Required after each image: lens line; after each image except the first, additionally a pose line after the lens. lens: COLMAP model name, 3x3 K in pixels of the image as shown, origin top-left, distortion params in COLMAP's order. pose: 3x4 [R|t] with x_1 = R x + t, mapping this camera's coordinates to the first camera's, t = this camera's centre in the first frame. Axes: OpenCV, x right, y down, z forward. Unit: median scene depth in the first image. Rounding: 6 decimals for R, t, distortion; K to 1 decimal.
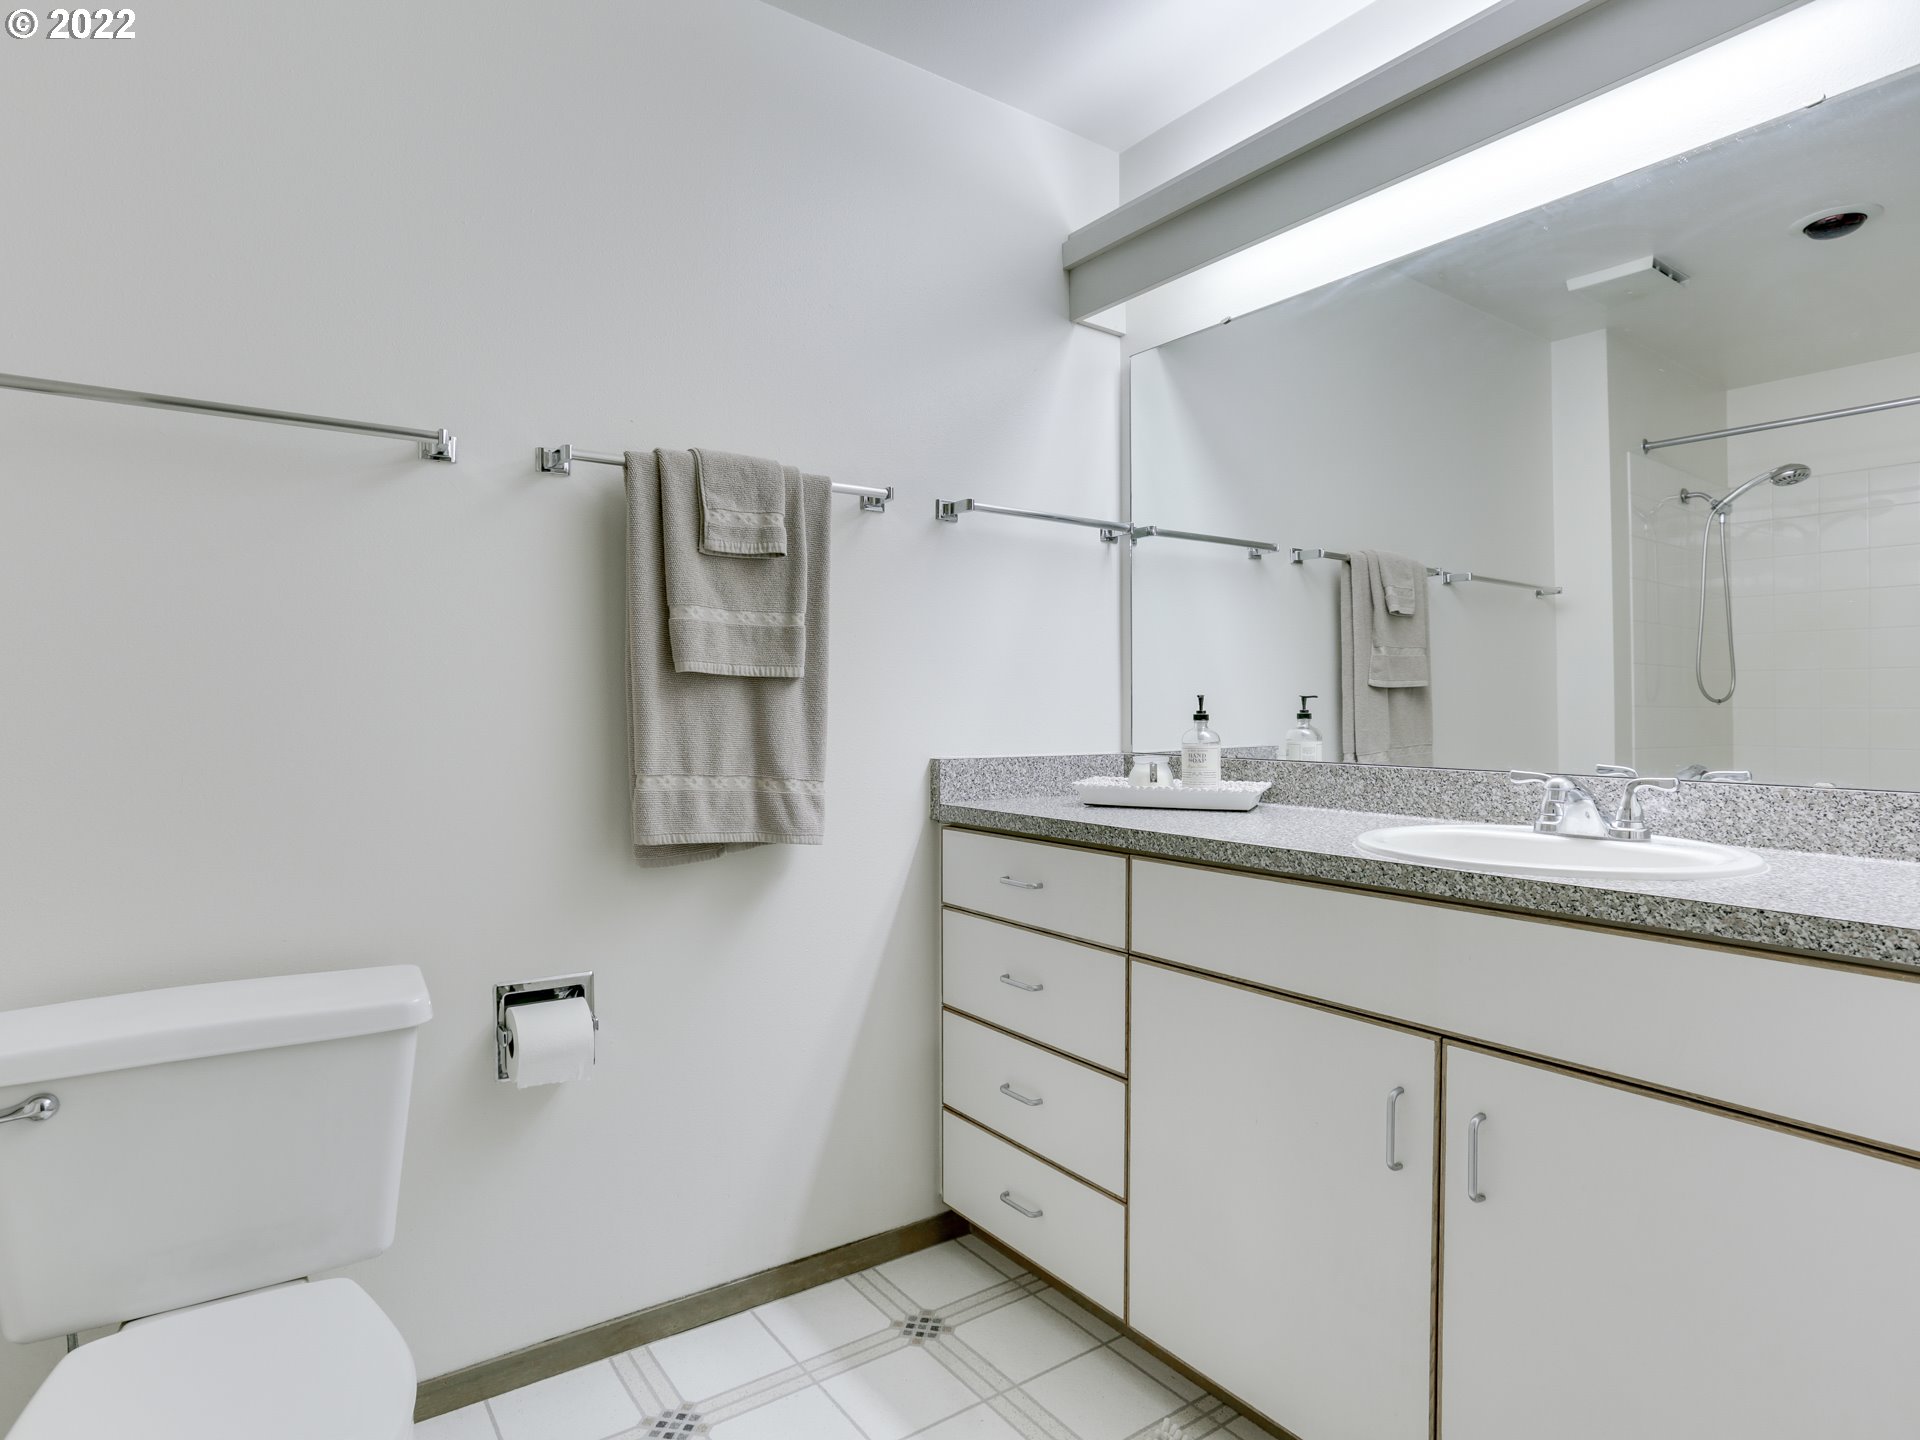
lens RADIAL K [[1057.4, 0, 955.8], [0, 1057.4, 717.1], [0, 0, 1]] dist [-0.062080, 0.033075]
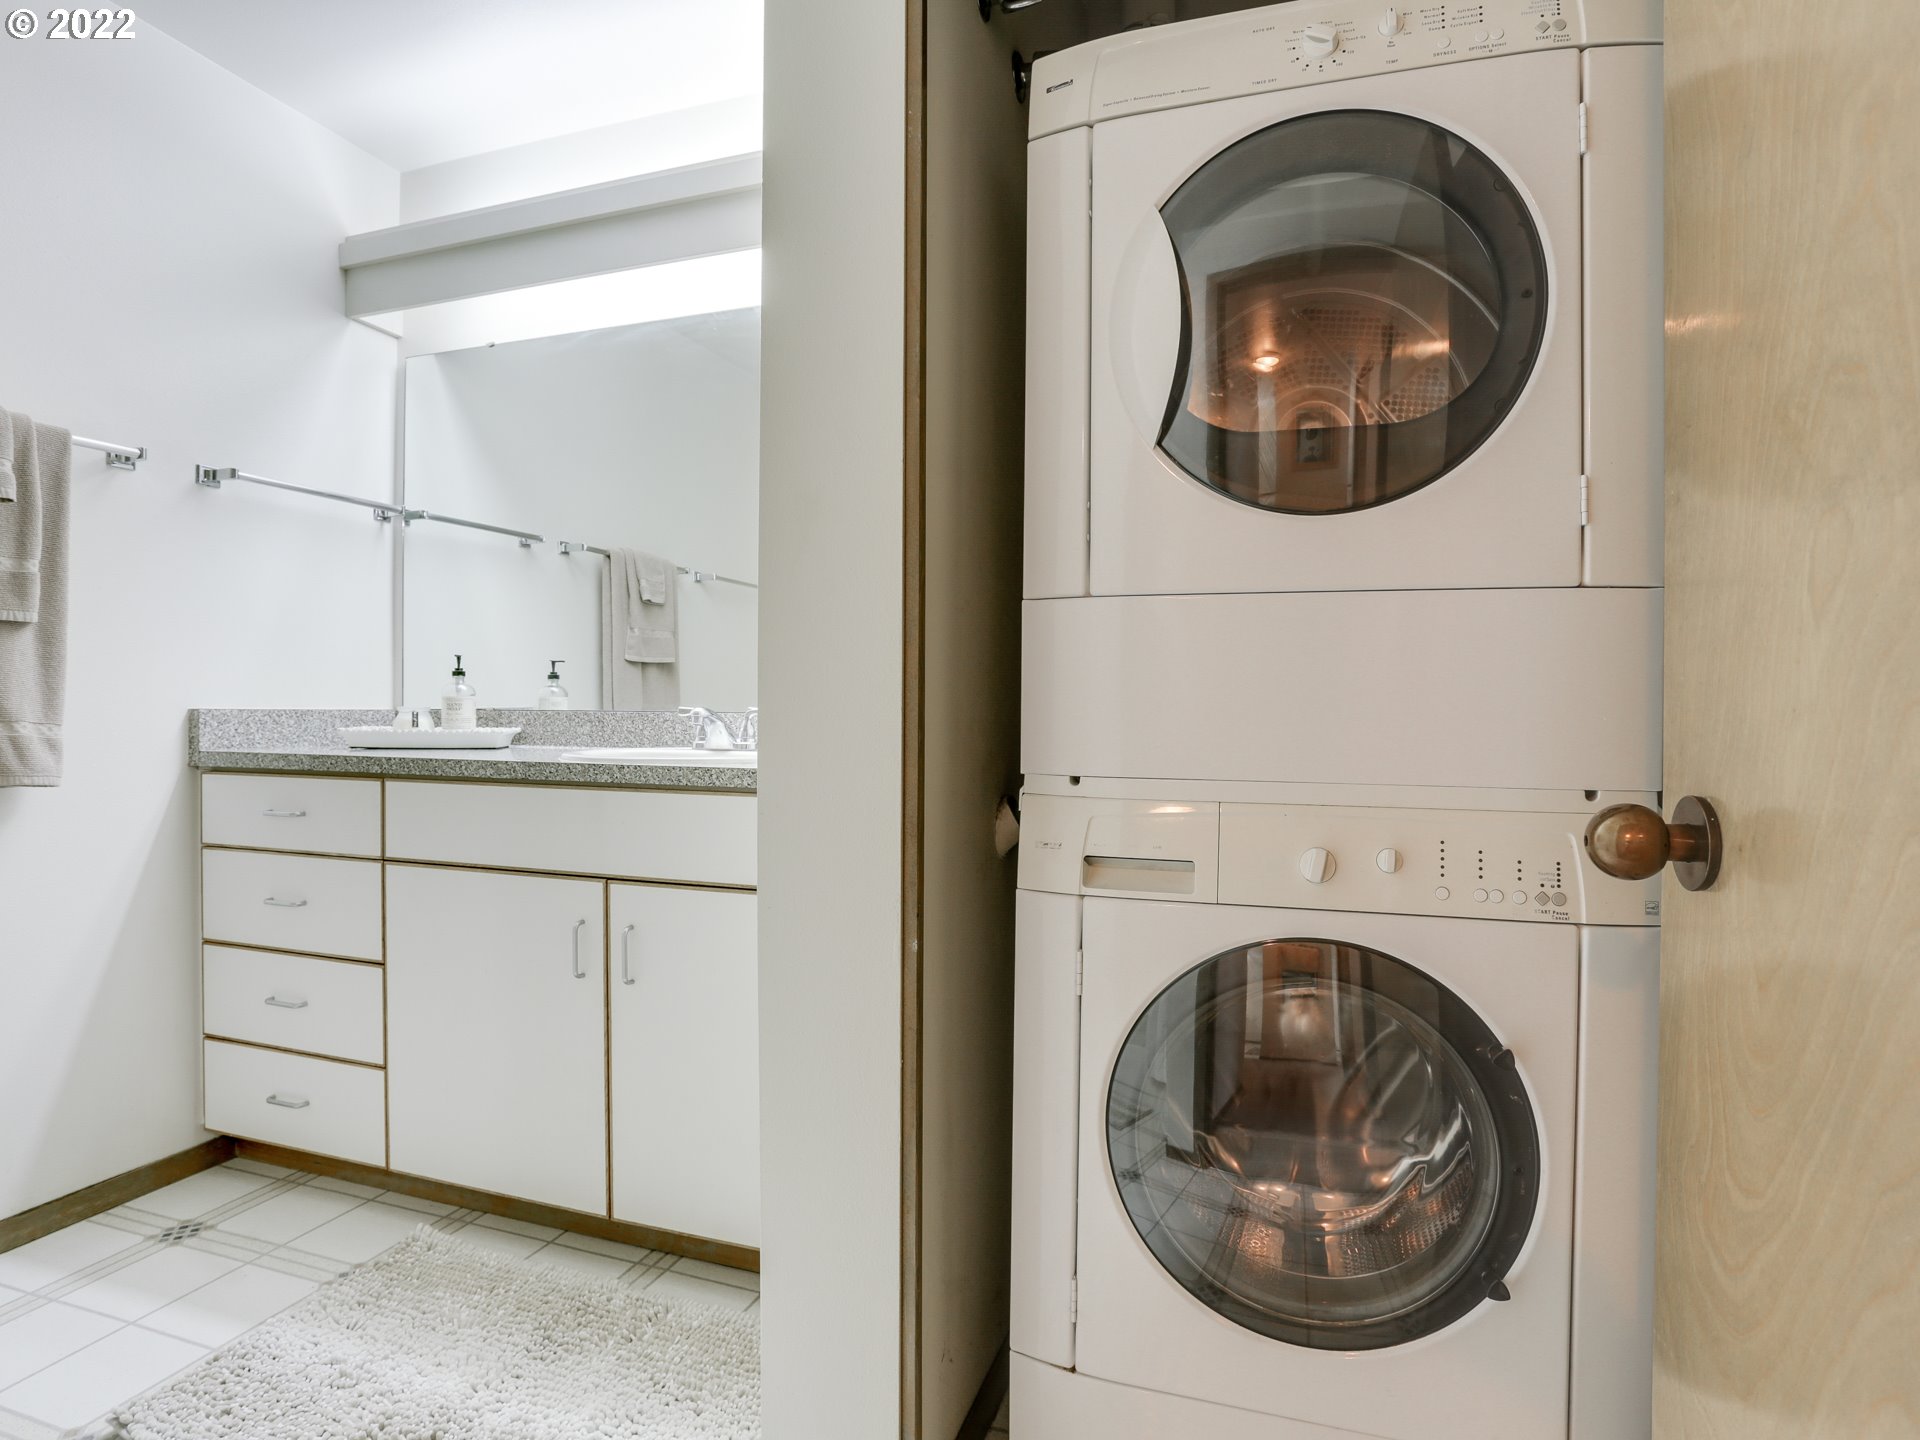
lens RADIAL K [[1057.4, 0, 955.8], [0, 1057.4, 717.1], [0, 0, 1]] dist [-0.062080, 0.033075]
pose [[0.819267, 0.000252, 0.573412, 0.013656], [-0.001613, 0.999997, 0.001866, 0.046390], [-0.573410, -0.002453, 0.819265, -0.300268]]
